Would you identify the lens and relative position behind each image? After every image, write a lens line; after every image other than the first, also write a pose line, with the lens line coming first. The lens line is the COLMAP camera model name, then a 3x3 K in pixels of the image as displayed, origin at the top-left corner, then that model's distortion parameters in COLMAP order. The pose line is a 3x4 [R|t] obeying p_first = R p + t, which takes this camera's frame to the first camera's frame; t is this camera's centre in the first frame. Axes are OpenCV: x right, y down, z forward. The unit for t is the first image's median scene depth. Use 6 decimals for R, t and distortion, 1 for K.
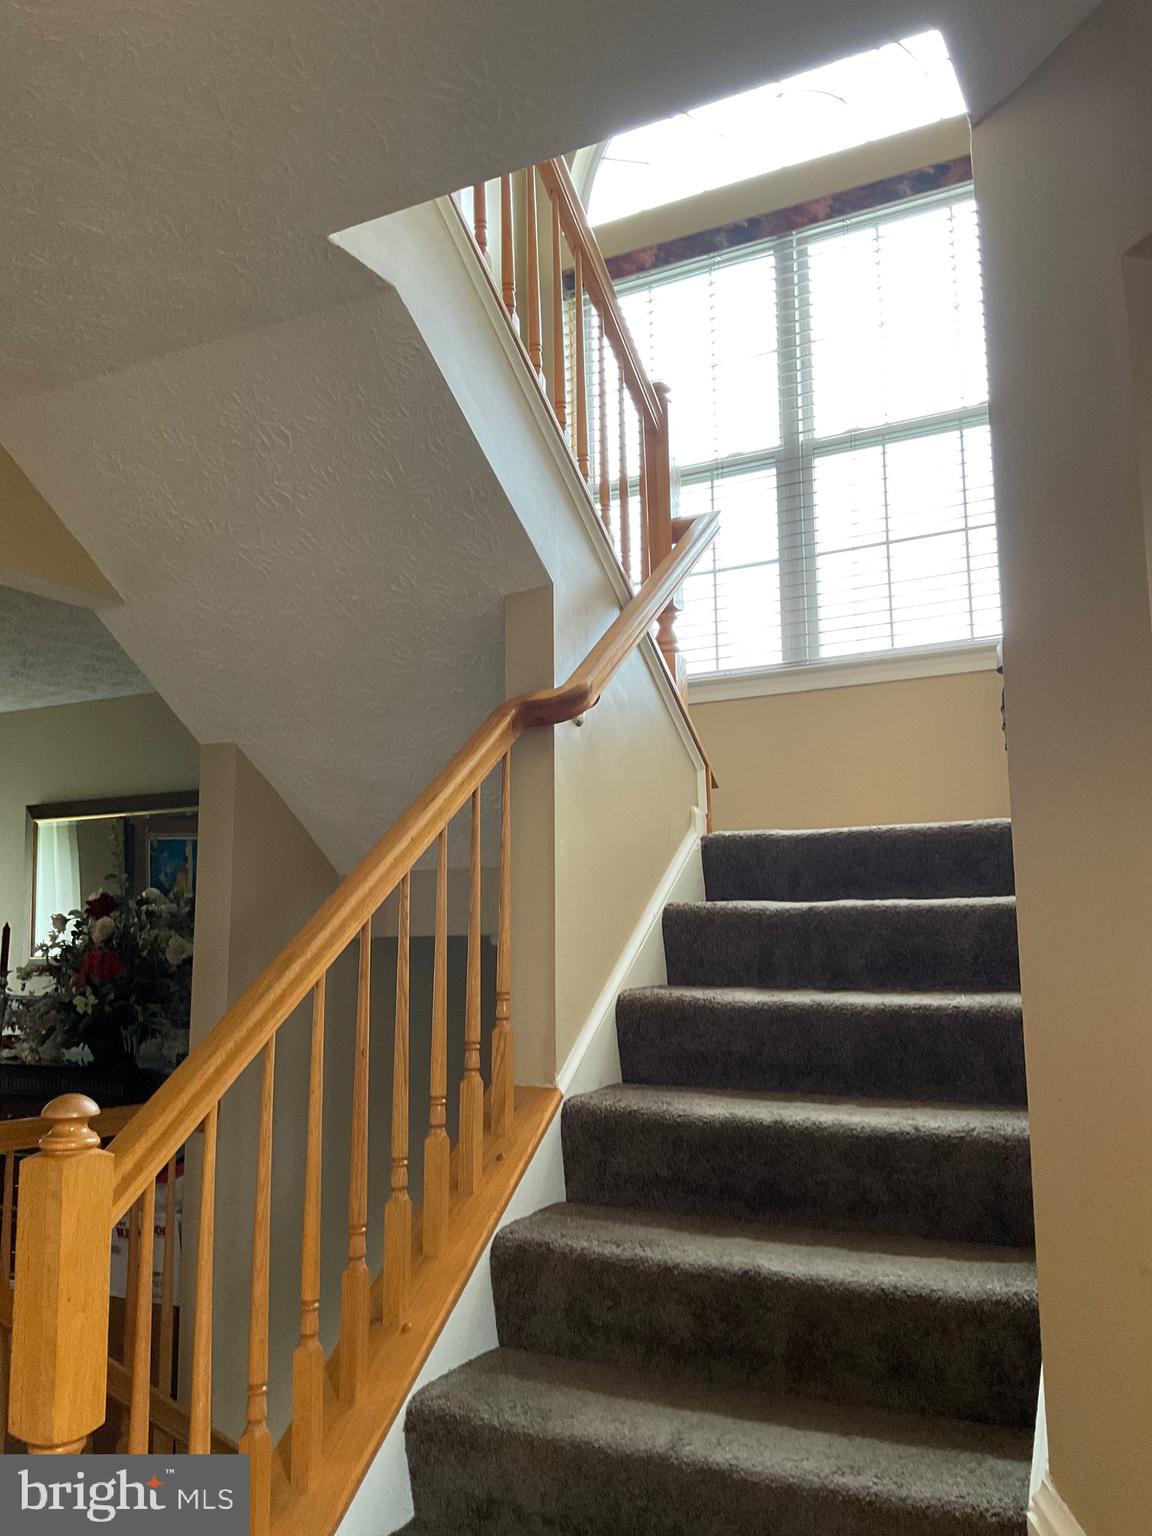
lens RADIAL K [[1273.7, 0, 576.0], [0, 1273.7, 768.0], [0, 0, 1]] dist [0.104406, -0.201884]
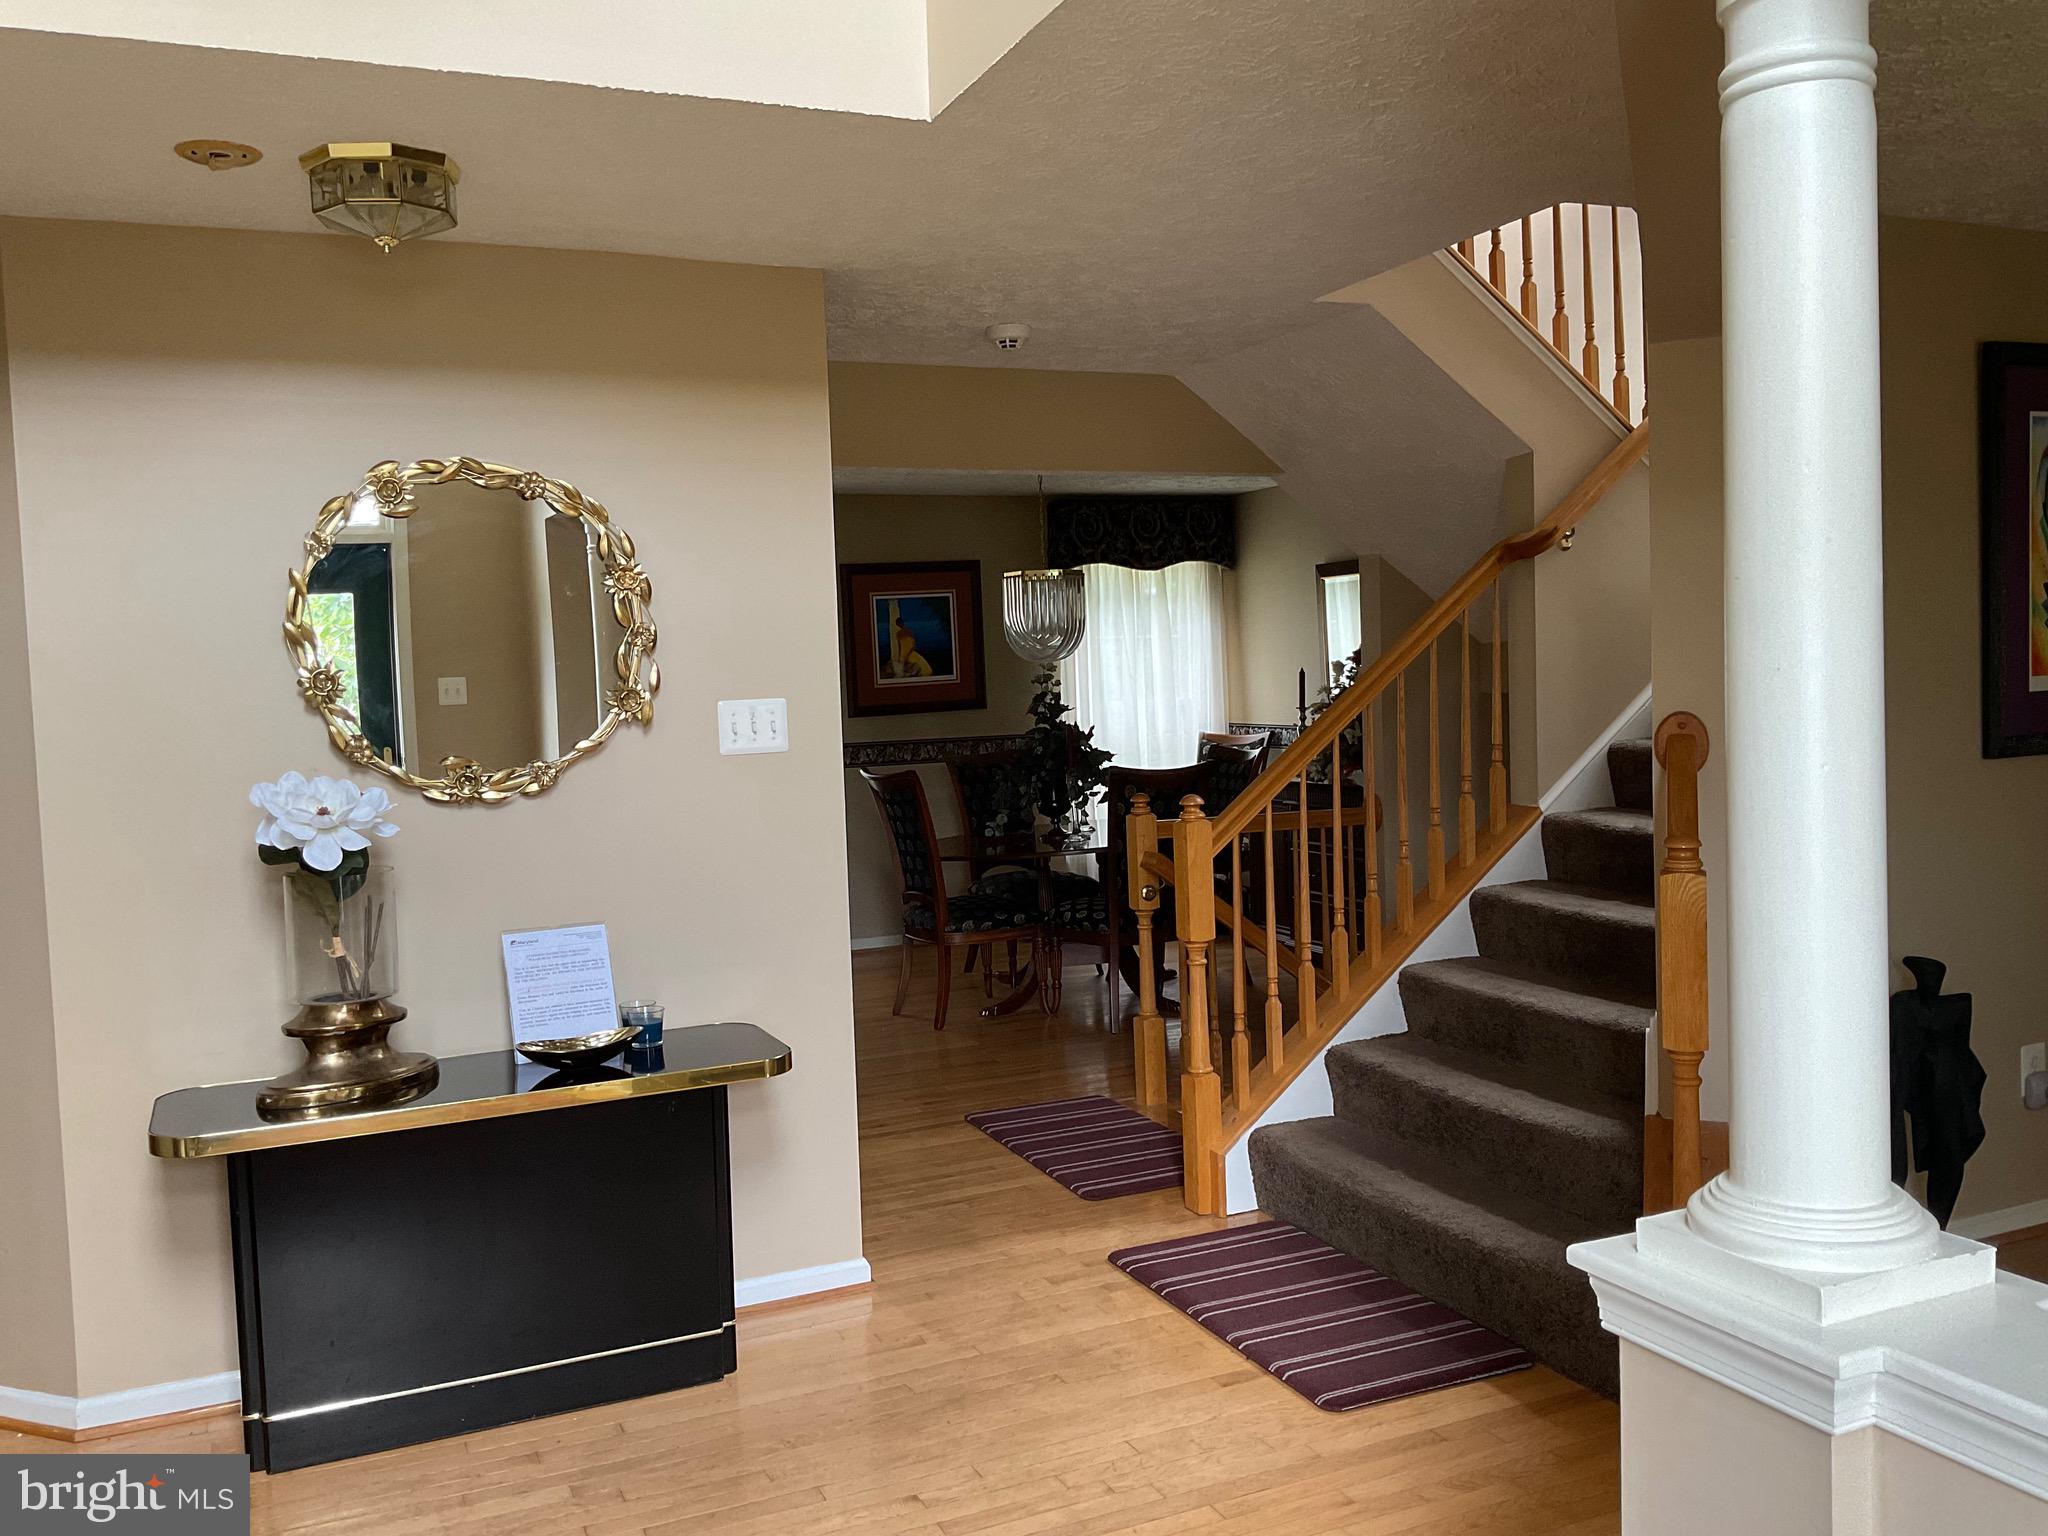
lens RADIAL K [[1698.3, 0, 1024.0], [0, 1698.3, 768.0], [0, 0, 1]] dist [0.104406, -0.201884]
pose [[0.786468, 0.019166, -0.617333, 0.721657], [0.112162, 0.978467, 0.173270, -0.199138], [0.607361, -0.205513, 0.767383, -0.850207]]
